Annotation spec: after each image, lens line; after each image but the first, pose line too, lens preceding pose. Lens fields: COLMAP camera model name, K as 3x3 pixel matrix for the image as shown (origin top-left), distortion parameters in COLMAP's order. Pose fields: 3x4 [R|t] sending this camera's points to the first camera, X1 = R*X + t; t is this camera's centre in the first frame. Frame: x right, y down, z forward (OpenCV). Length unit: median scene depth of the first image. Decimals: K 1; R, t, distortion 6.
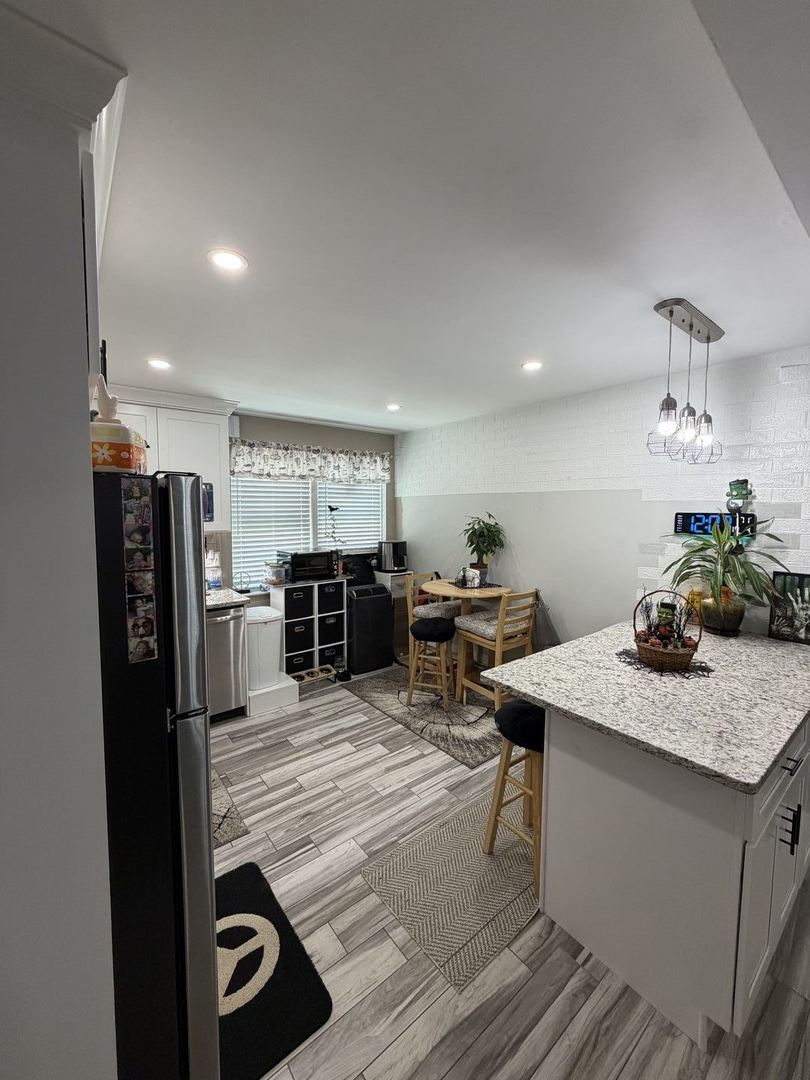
lens RADIAL K [[428.7, 0, 404.7], [0, 428.7, 539.0], [0, 0, 1]] dist [0.002995, 0.000197]
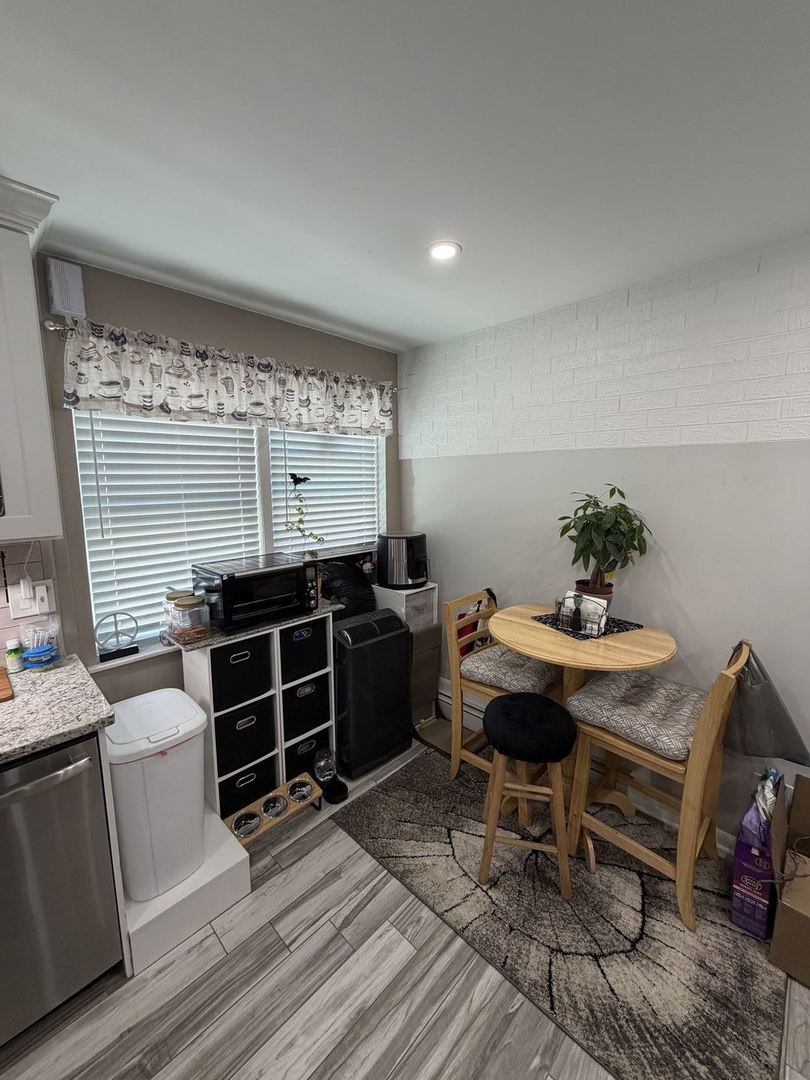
lens RADIAL K [[428.7, 0, 406.2], [0, 428.7, 537.0], [0, 0, 1]] dist [0.002995, 0.000197]
pose [[0.991277, -0.023562, 0.129671, -0.121452], [0.014784, 0.997559, 0.068247, -0.037702], [-0.130963, -0.065734, 0.989206, 0.501557]]
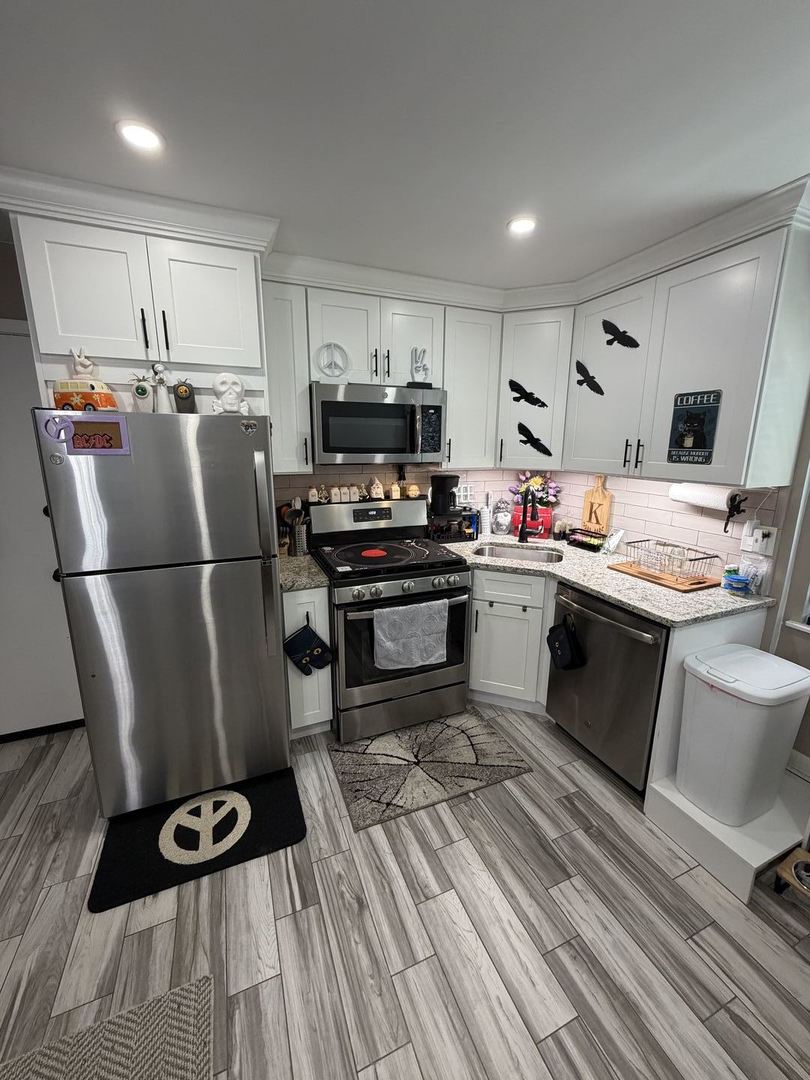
lens RADIAL K [[428.7, 0, 403.4], [0, 428.7, 535.9], [0, 0, 1]] dist [0.002995, 0.000197]
pose [[-0.269799, 0.204917, -0.940860, 0.159030], [-0.073606, 0.969846, 0.232337, -0.044555], [0.960099, 0.131937, -0.246581, 0.686234]]
